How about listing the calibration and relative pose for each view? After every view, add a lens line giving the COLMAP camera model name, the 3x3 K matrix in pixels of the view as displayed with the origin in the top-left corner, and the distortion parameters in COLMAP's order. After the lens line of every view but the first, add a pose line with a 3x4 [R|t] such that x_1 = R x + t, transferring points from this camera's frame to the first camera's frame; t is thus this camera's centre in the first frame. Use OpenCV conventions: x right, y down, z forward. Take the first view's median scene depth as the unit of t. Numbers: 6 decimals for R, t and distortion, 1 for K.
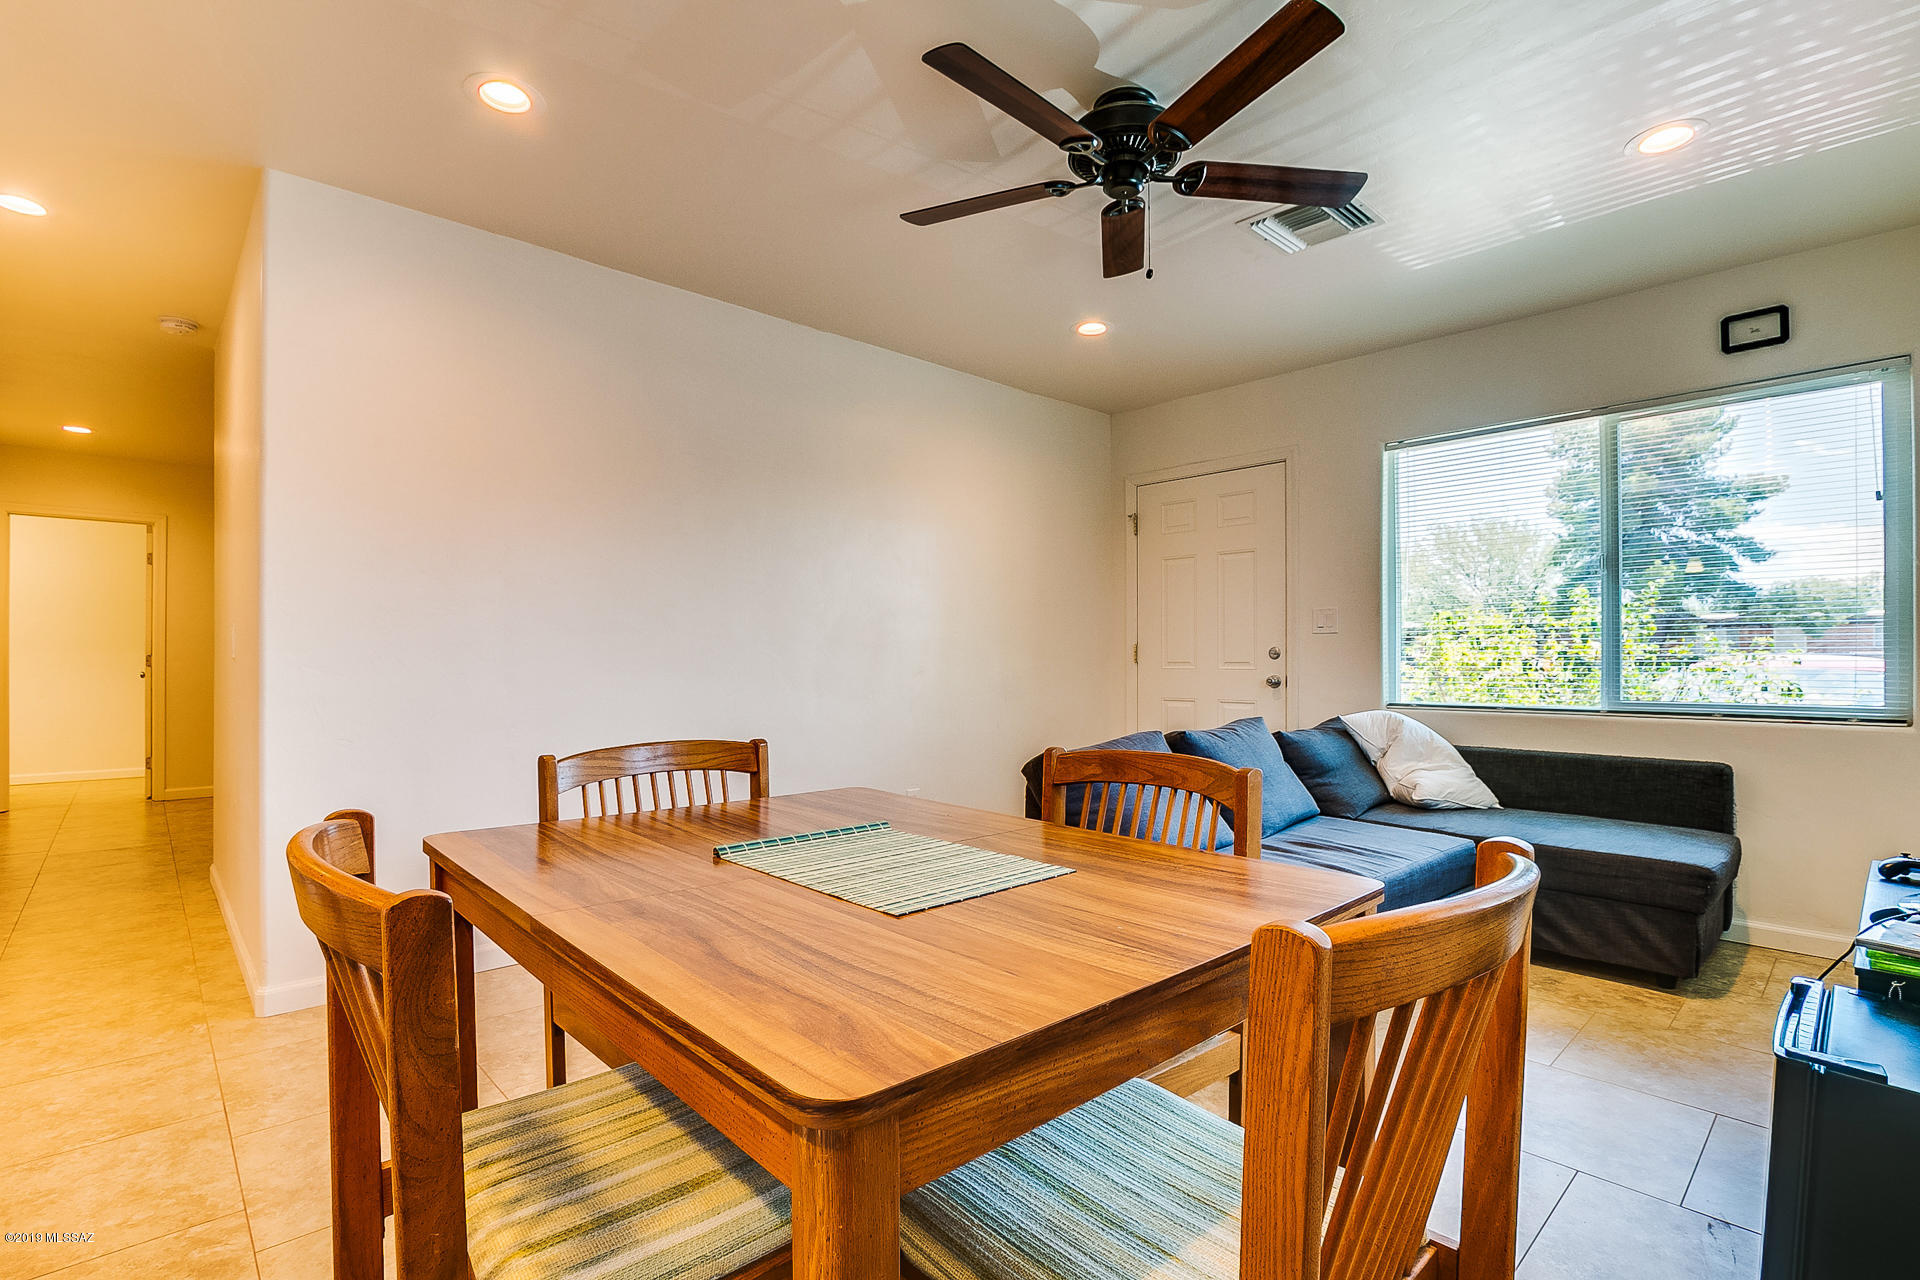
lens RADIAL K [[897.4, 0, 959.3], [0, 897.4, 659.9], [0, 0, 1]] dist [-0.020690, 0.000825]
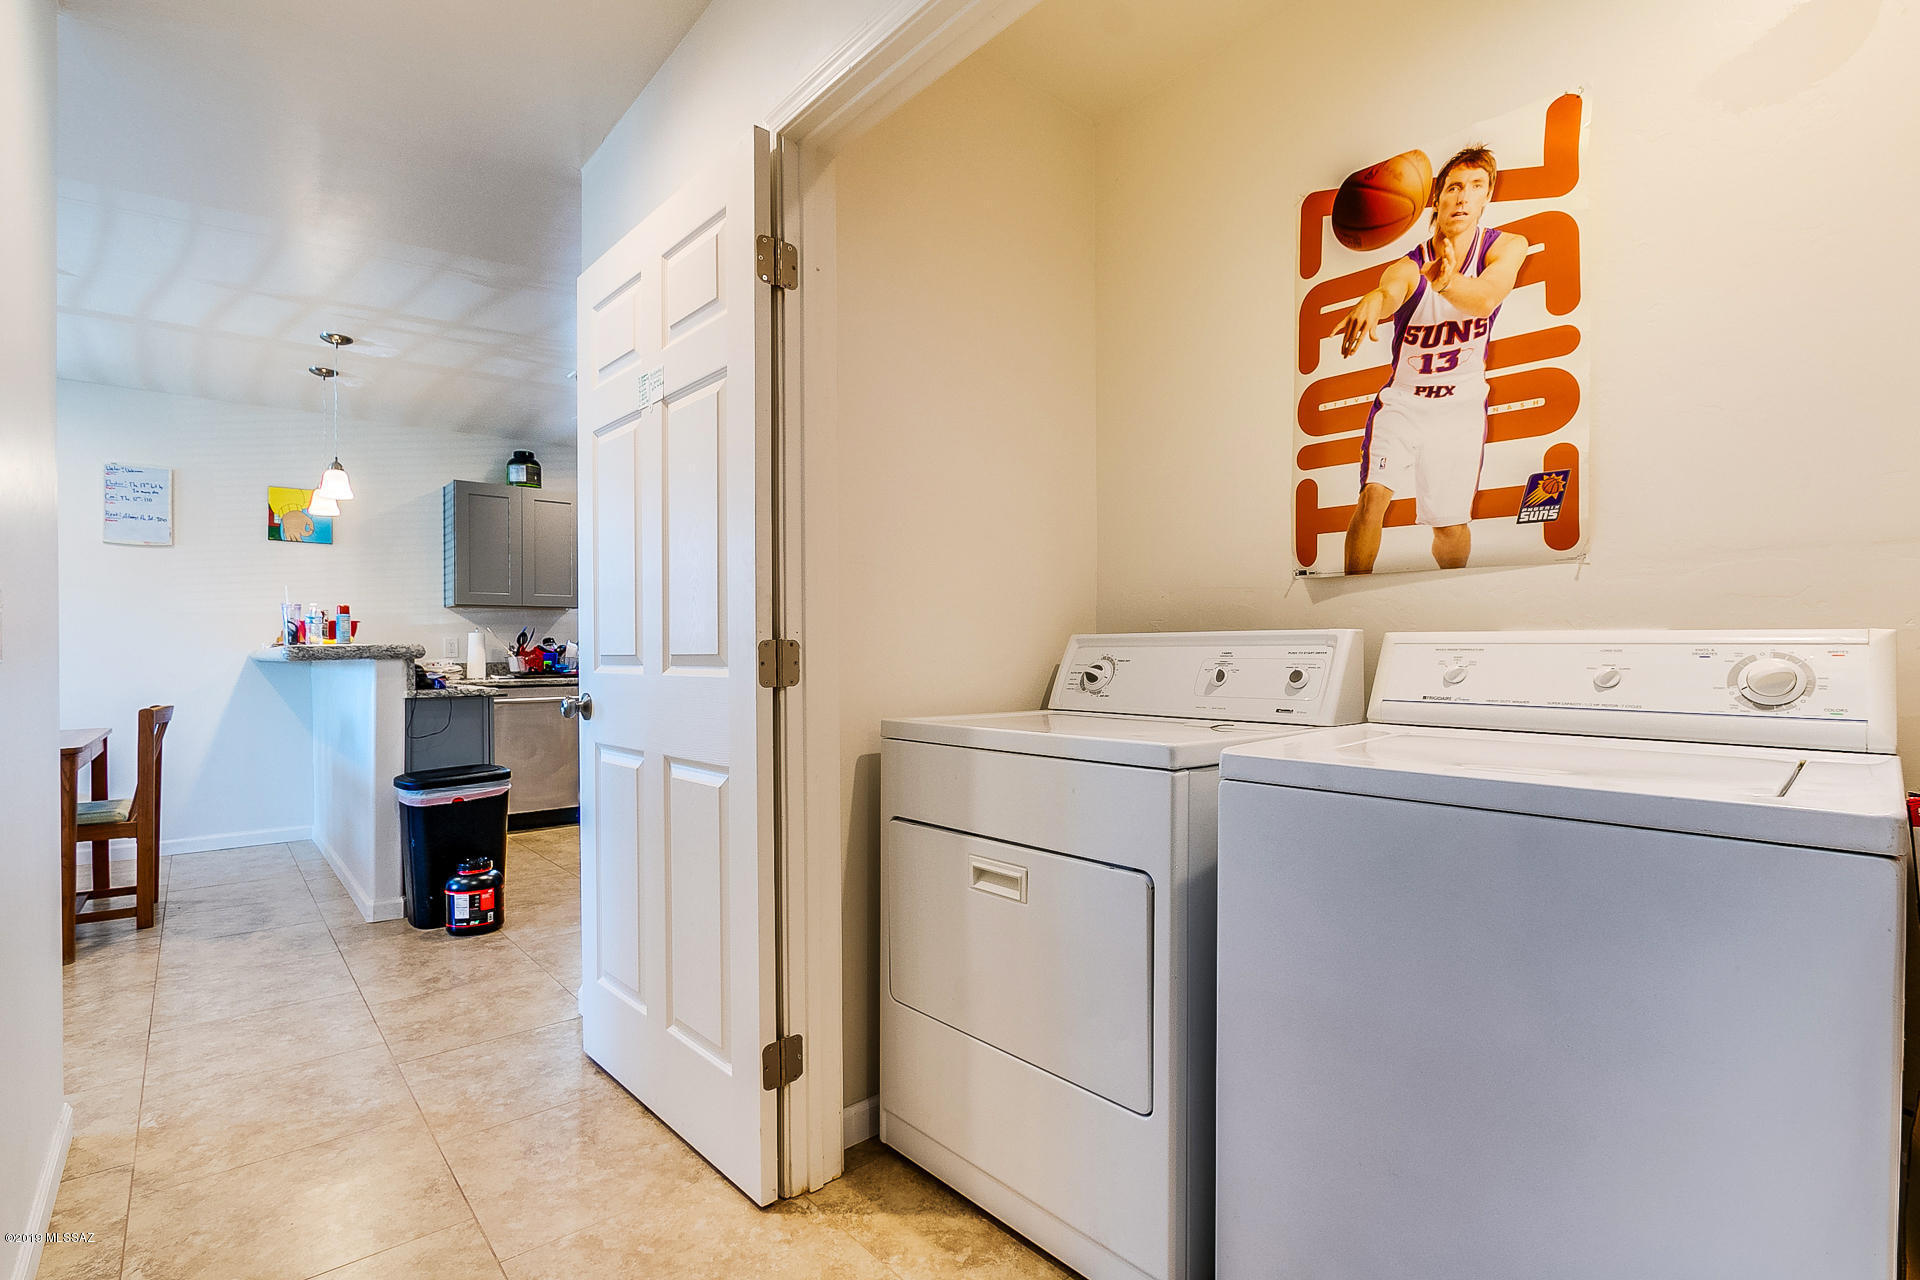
lens RADIAL K [[897.4, 0, 959.3], [0, 897.4, 659.9], [0, 0, 1]] dist [-0.020690, 0.000825]
pose [[-0.999172, 0.006769, 0.040120, -1.144786], [0.007031, 0.999955, 0.006386, -0.004356], [-0.040075, 0.006663, -0.999174, 1.236468]]
